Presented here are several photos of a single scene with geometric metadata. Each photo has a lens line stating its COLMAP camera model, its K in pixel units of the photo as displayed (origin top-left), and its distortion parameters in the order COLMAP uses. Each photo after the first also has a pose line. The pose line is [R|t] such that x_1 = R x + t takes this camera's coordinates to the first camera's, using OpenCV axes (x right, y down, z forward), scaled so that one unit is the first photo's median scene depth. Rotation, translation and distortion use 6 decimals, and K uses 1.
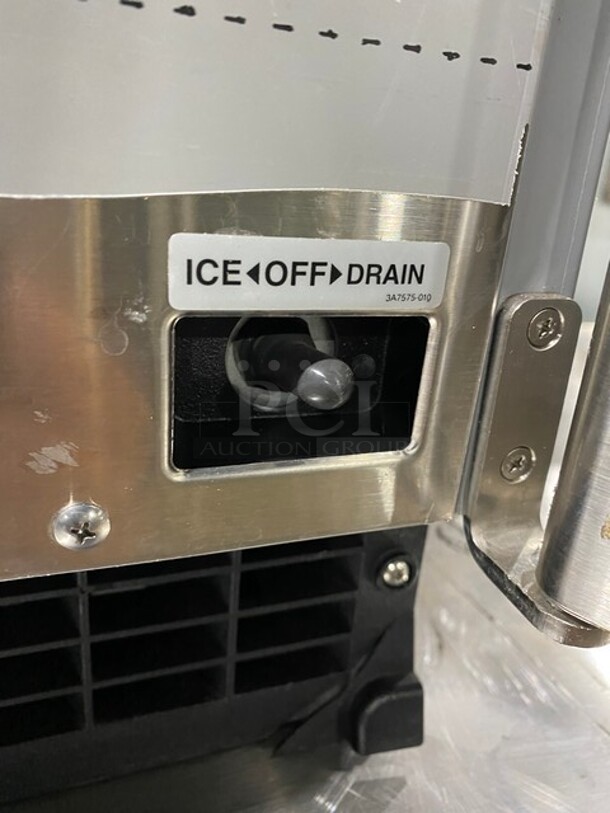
lens RADIAL K [[640.2, 0, 305.0], [0, 640.2, 406.5], [0, 0, 1]] dist [-0.008496, -0.004287]
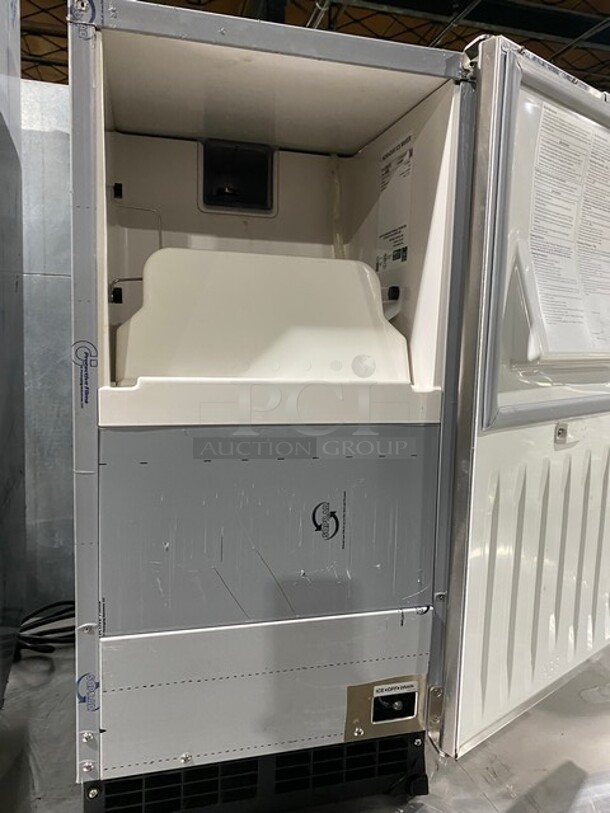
lens RADIAL K [[615.9, 0, 305.0], [0, 615.9, 406.5], [0, 0, 1]] dist [0.010162, 0.005407]
pose [[0.994025, -0.038346, -0.102193, -0.086549], [0.012501, 0.970092, -0.242417, -0.885085], [0.108432, 0.239691, 0.964775, -3.453681]]
